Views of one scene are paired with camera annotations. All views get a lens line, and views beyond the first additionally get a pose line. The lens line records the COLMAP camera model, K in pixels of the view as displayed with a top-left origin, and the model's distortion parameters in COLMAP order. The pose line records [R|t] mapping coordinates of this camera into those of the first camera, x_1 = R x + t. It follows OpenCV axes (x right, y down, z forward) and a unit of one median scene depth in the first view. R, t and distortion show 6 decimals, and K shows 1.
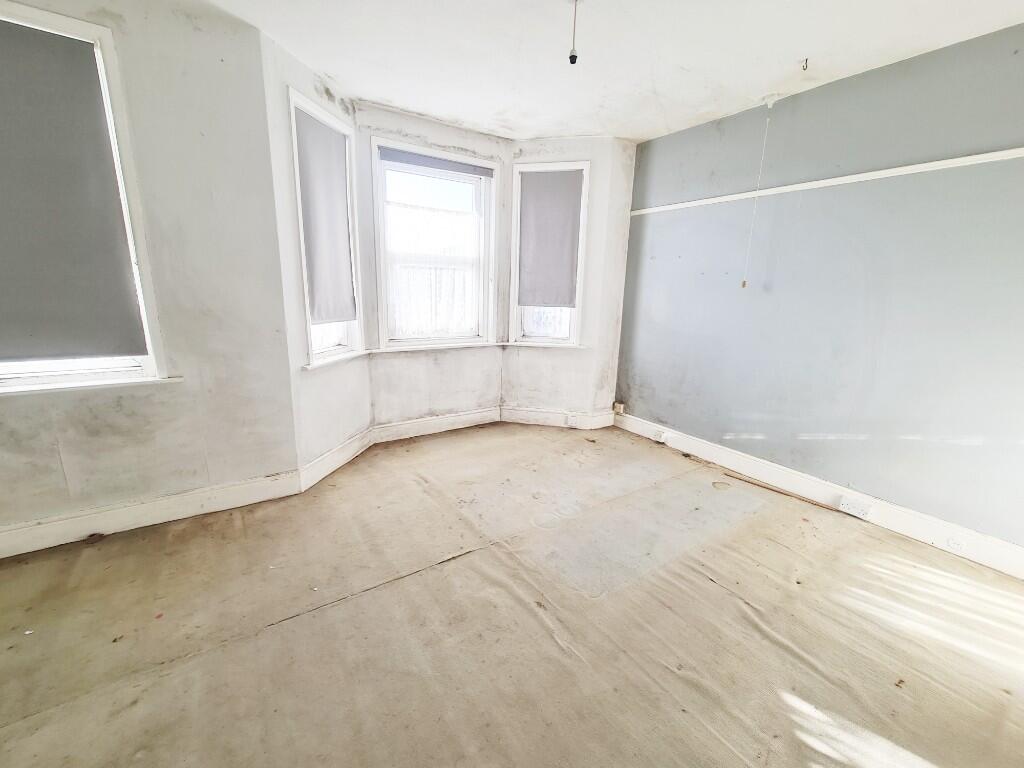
lens RADIAL K [[412.7, 0, 512.0], [0, 412.7, 384.0], [0, 0, 1]] dist [0.000009, 0.000241]
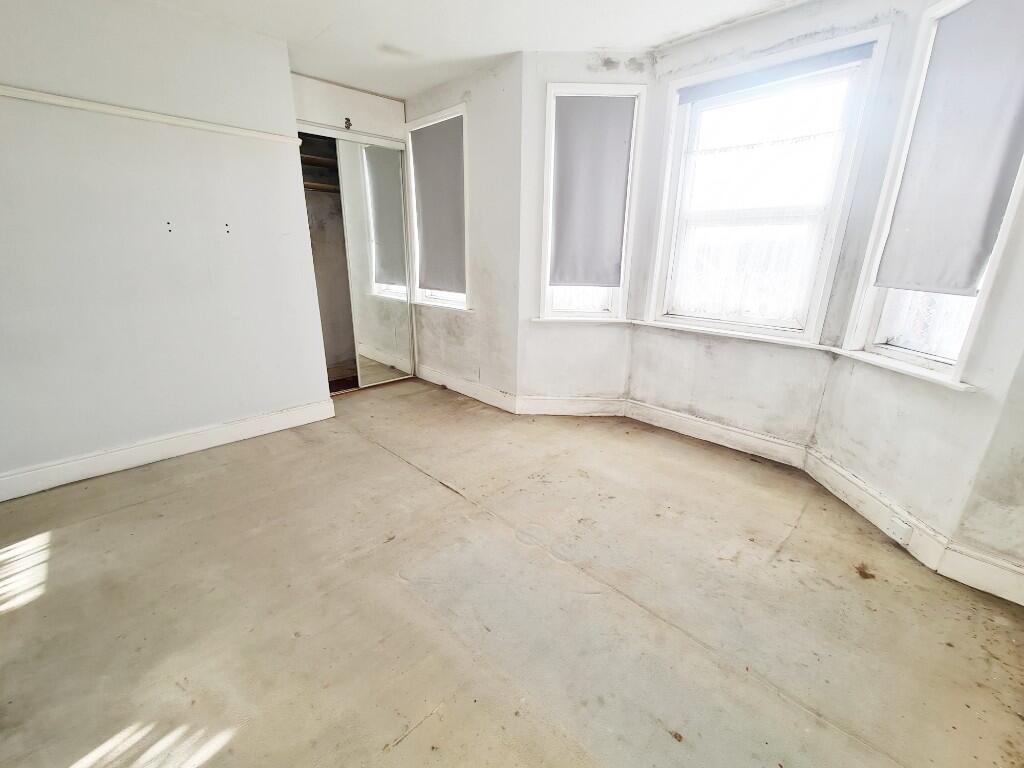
lens RADIAL K [[425.6, 0, 512.0], [0, 425.6, 384.0], [0, 0, 1]] dist [-0.000905, -0.000087]
pose [[0.209496, 0.271939, -0.939234, 0.565940], [-0.229341, 0.947420, 0.223155, -0.096586], [0.950534, 0.168655, 0.260847, 0.488555]]
